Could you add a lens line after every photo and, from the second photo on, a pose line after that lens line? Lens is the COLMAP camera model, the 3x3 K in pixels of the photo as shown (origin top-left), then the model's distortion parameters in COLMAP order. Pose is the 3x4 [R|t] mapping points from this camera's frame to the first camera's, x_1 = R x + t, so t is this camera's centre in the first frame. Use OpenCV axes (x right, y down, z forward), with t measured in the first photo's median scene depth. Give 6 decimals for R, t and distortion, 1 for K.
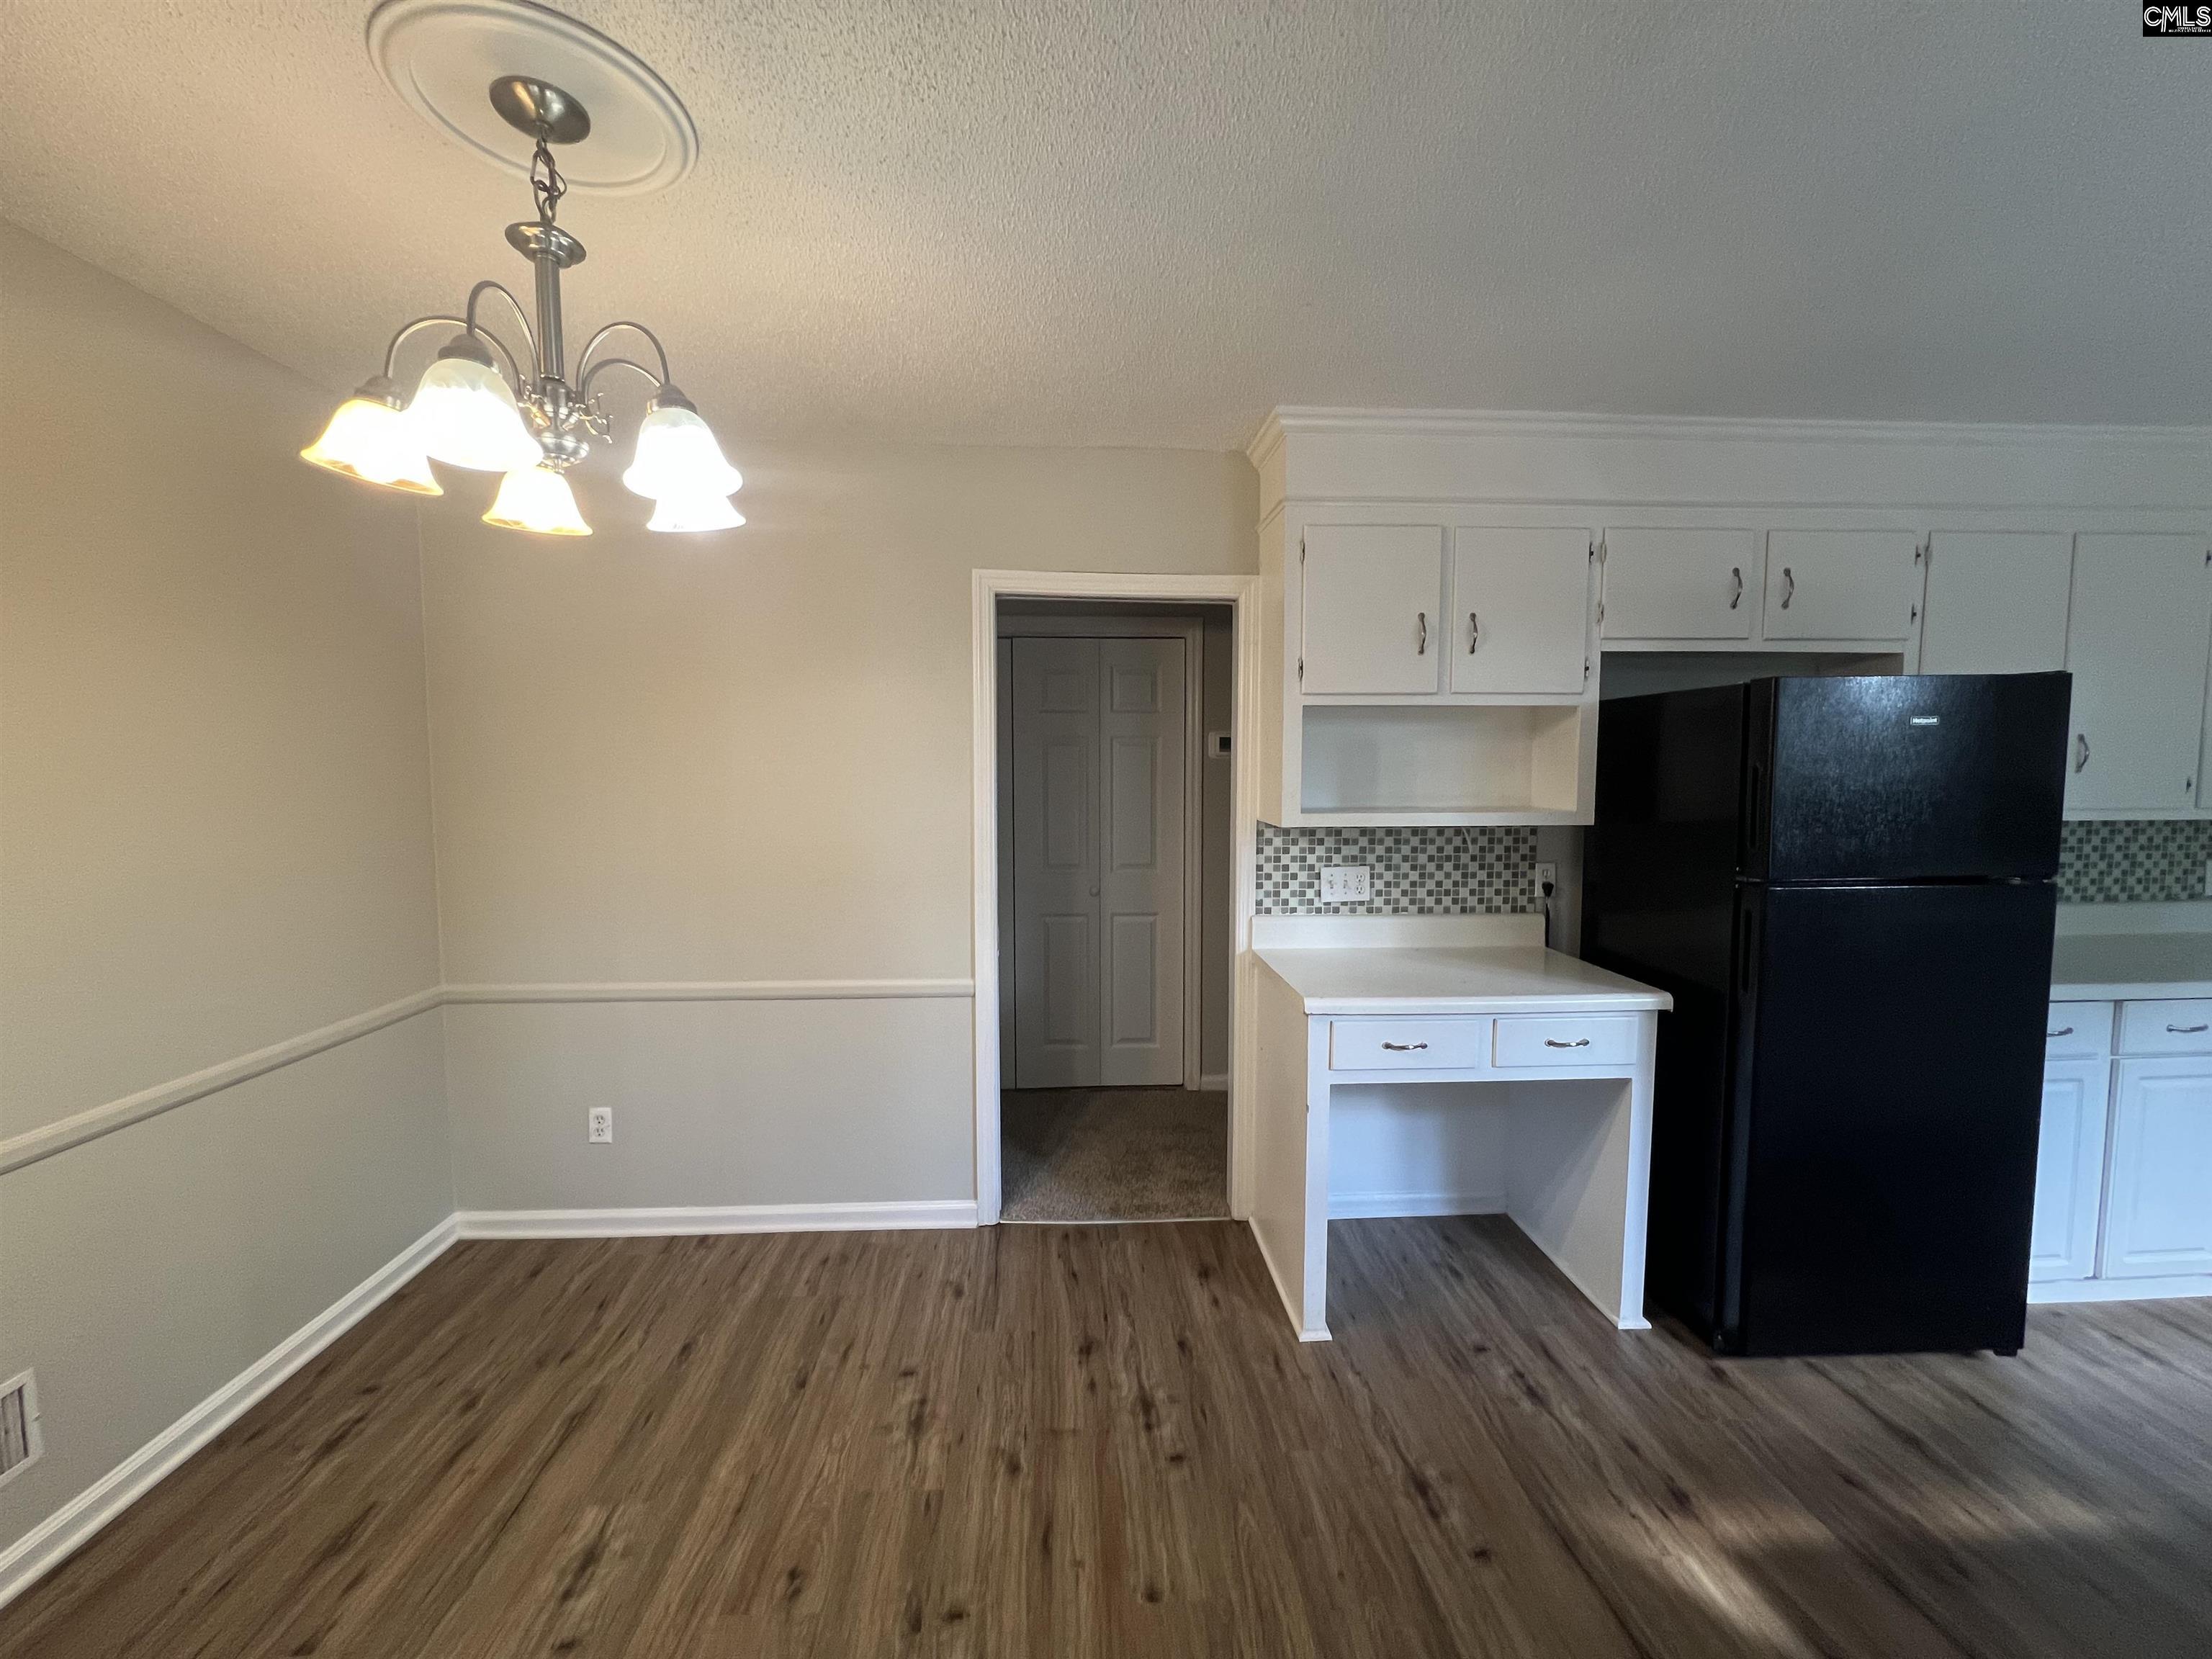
lens RADIAL K [[885.4, 0, 1102.8], [0, 885.4, 832.6], [0, 0, 1]] dist [-0.002150, 0.000433]
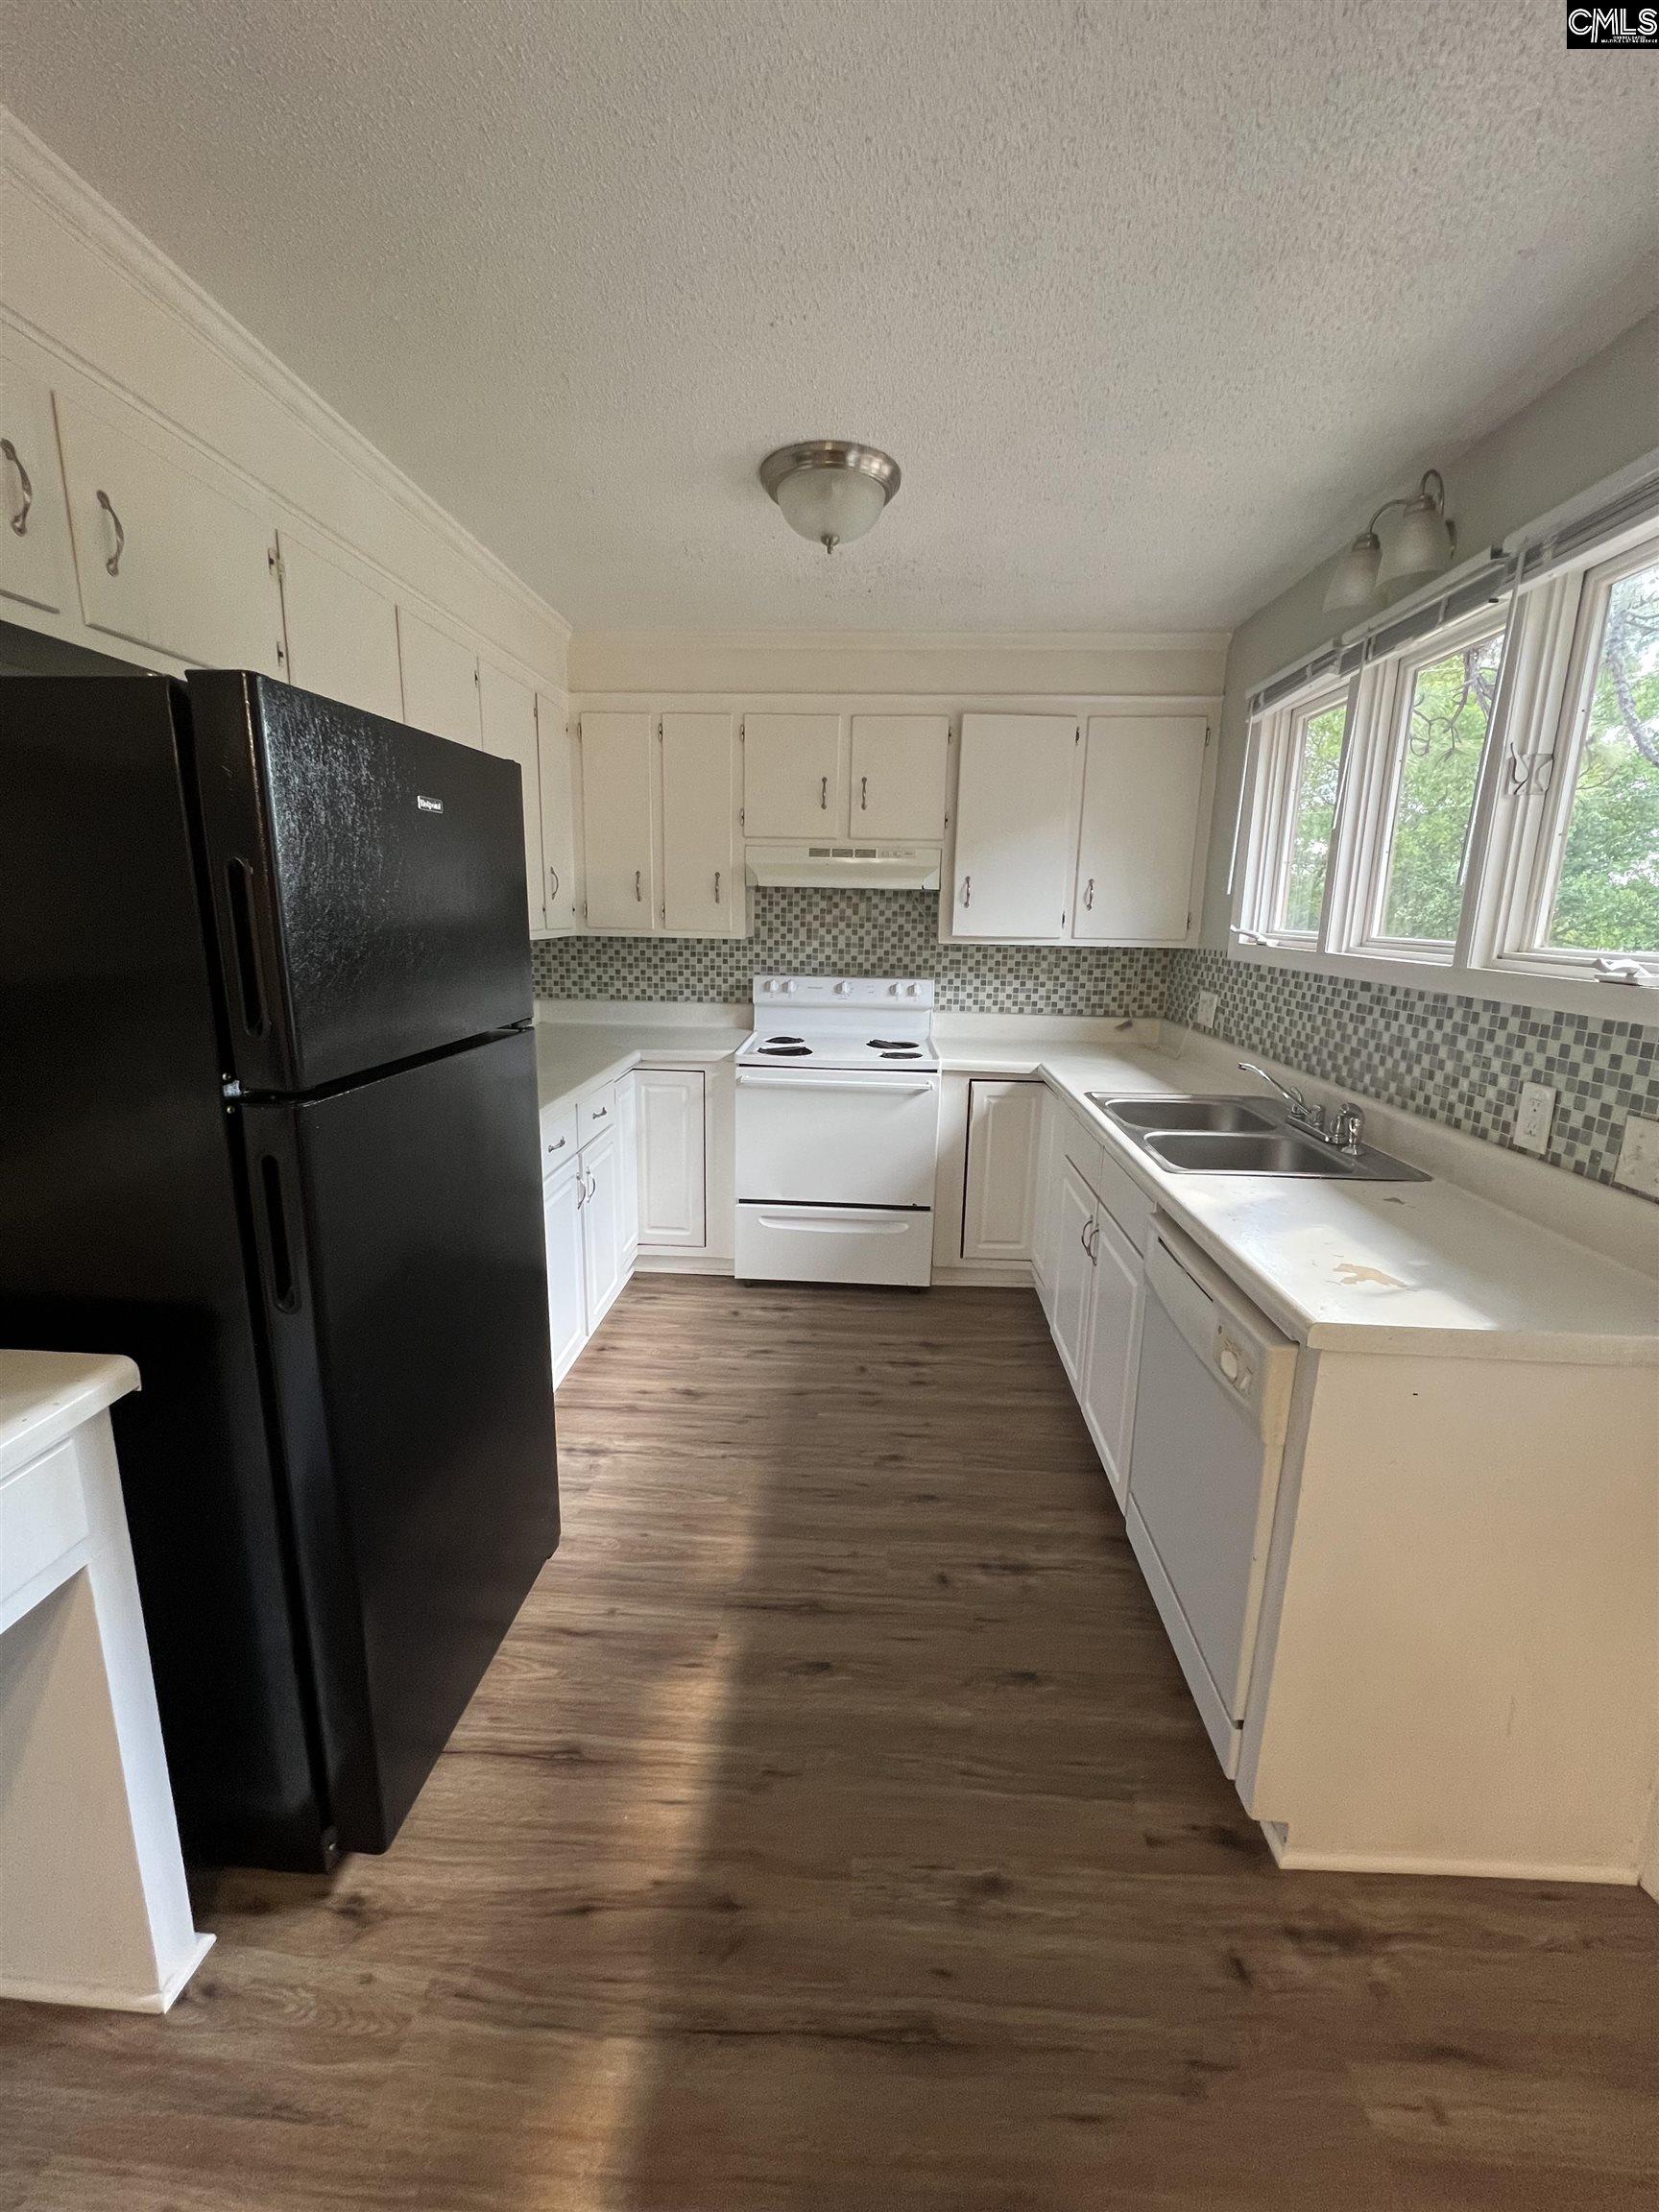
lens RADIAL K [[885.4, 0, 829.5], [0, 885.4, 1106.0], [0, 0, 1]] dist [-0.002150, 0.000433]
pose [[0.111379, -0.212326, 0.970831, 0.267080], [0.052807, 0.976793, 0.207571, -0.029994], [-0.992374, 0.028148, 0.120006, 0.595745]]
